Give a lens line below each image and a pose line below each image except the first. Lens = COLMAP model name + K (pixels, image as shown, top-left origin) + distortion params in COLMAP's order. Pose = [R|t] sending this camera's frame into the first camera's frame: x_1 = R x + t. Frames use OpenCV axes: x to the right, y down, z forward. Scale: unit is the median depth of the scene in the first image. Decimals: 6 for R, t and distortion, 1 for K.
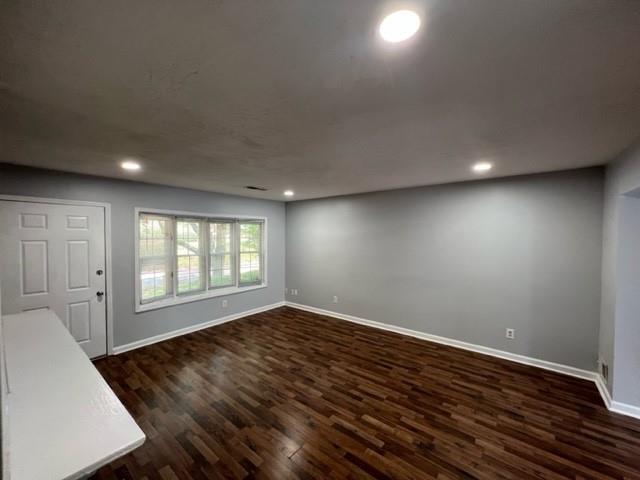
lens RADIAL K [[256.2, 0, 321.0], [0, 256.2, 240.8], [0, 0, 1]] dist [0.000640, 0.000281]
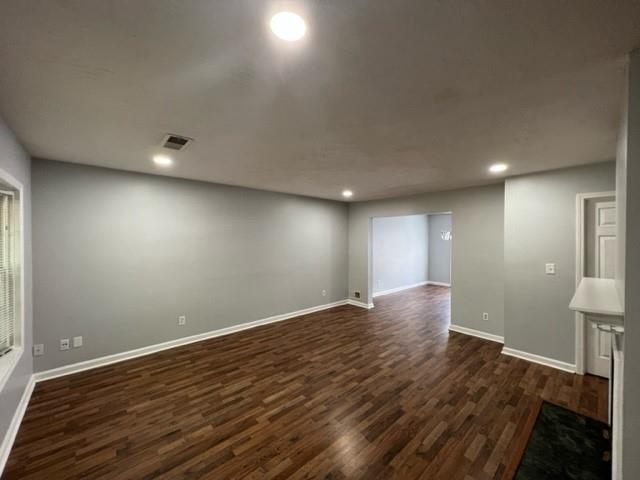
lens RADIAL K [[256.2, 0, 321.0], [0, 256.2, 240.8], [0, 0, 1]] dist [0.000640, 0.000281]
pose [[0.159736, -0.011120, 0.987097, -1.009428], [0.016645, 0.999825, 0.008570, 0.006613], [-0.987019, 0.015061, 0.159893, 0.833061]]
